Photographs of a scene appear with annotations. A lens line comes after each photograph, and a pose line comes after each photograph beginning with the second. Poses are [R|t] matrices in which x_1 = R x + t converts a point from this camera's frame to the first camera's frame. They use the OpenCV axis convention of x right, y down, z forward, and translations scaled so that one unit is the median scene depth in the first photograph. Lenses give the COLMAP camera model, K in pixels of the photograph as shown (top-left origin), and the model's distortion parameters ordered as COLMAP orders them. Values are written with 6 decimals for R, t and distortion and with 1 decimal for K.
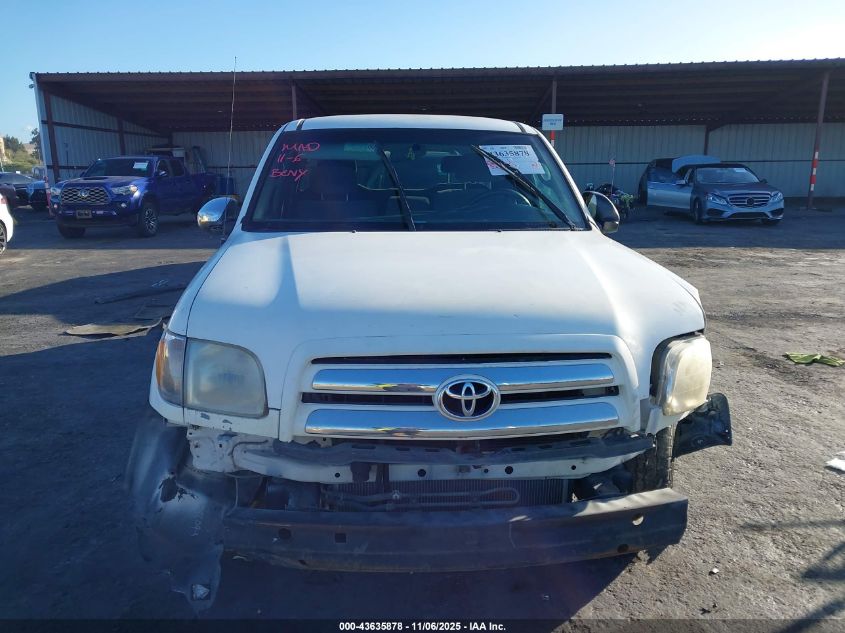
lens RADIAL K [[677.9, 0, 419.3], [0, 677.9, 315.6], [0, 0, 1]] dist [0.011437, -0.000004]
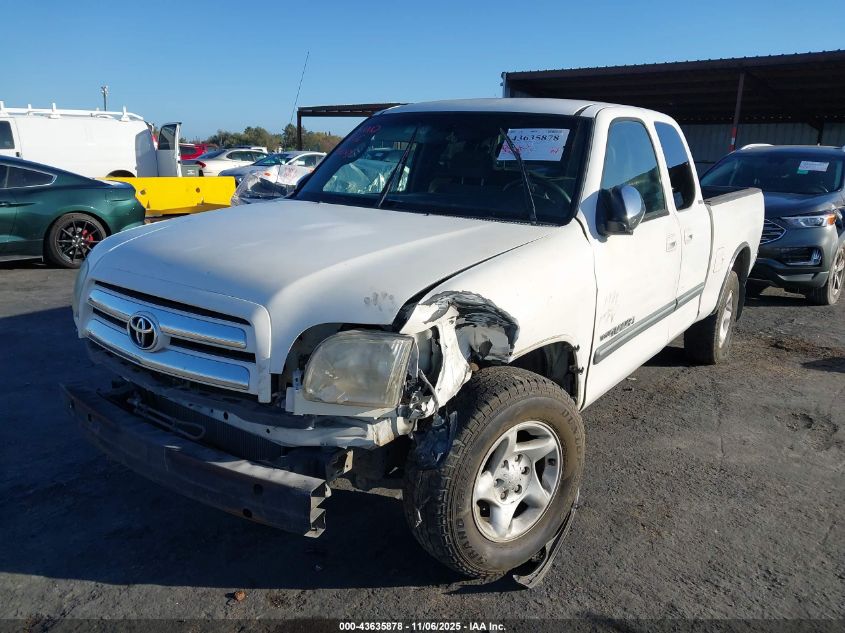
lens RADIAL K [[677.9, 0, 417.3], [0, 677.9, 317.4], [0, 0, 1]] dist [0.011437, -0.000004]
pose [[0.766936, 0.182279, -0.615291, 1.023717], [-0.176129, 0.981781, 0.071314, -0.063059], [0.617080, 0.053677, 0.785068, 0.317742]]
